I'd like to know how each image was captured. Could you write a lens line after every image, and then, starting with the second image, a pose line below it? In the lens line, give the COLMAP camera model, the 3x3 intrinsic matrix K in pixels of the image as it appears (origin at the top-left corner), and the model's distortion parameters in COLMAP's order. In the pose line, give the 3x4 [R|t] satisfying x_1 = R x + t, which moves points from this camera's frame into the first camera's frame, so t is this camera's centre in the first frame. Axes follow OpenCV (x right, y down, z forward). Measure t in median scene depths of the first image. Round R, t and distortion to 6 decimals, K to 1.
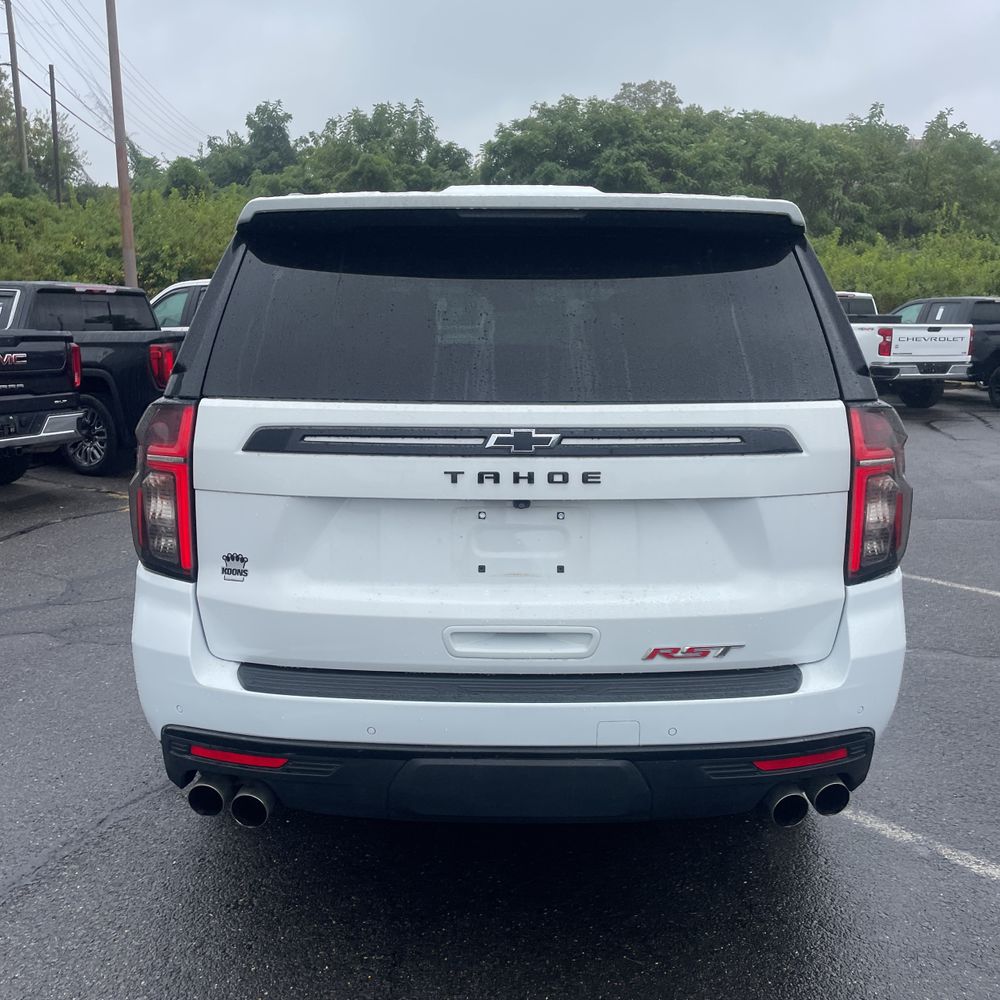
lens RADIAL K [[1007.8, 0, 493.1], [0, 1007.8, 495.6], [0, 0, 1]] dist [0.096502, -0.121896]
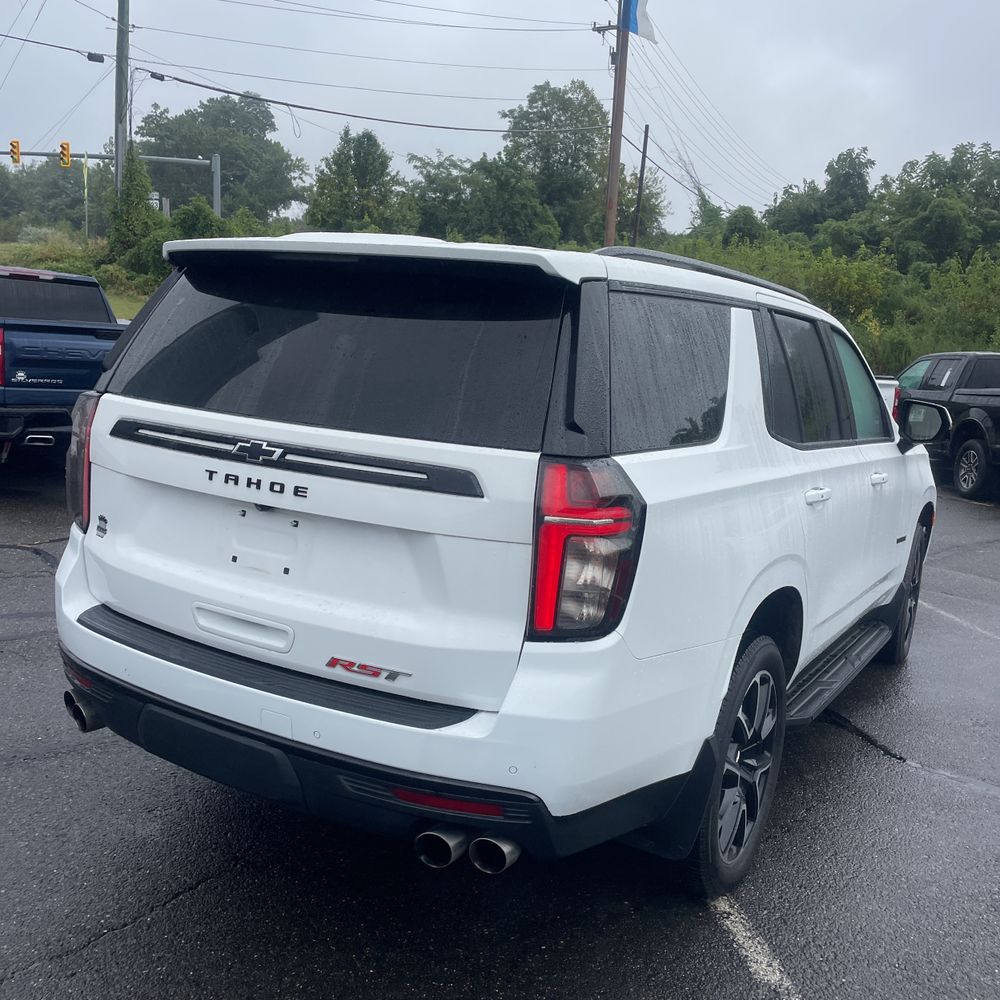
lens RADIAL K [[1007.8, 0, 493.1], [0, 1007.8, 495.6], [0, 0, 1]] dist [0.096502, -0.121896]
pose [[0.854960, 0.138153, -0.499957, 0.769590], [-0.159326, 0.987226, 0.000340, -0.043751], [0.493617, 0.079365, 0.866050, 0.129062]]
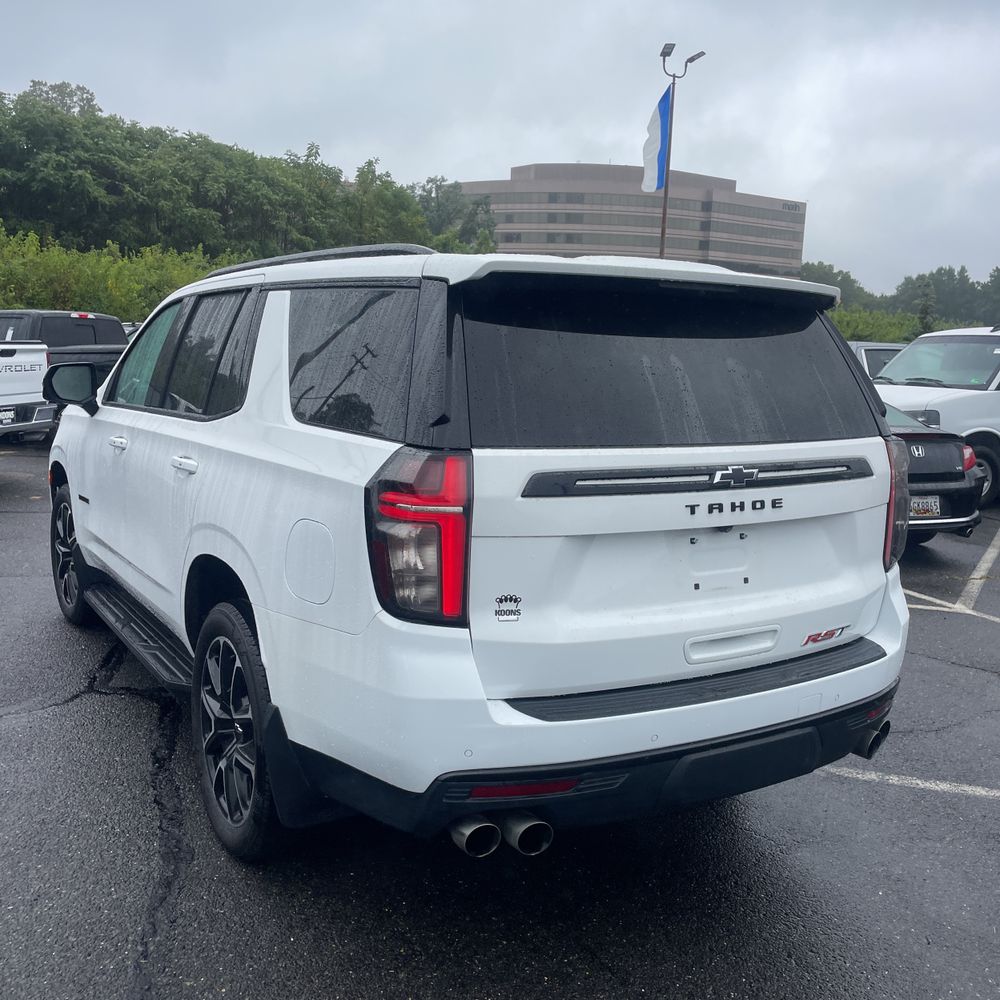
lens RADIAL K [[1010.2, 0, 500.0], [0, 1010.2, 500.0], [0, 0, 1]] dist [0.102070, -0.125587]
pose [[0.850935, -0.056173, 0.522259, -0.774367], [0.065054, 0.997881, 0.001337, -0.041773], [-0.521227, 0.032837, 0.852786, 0.104931]]
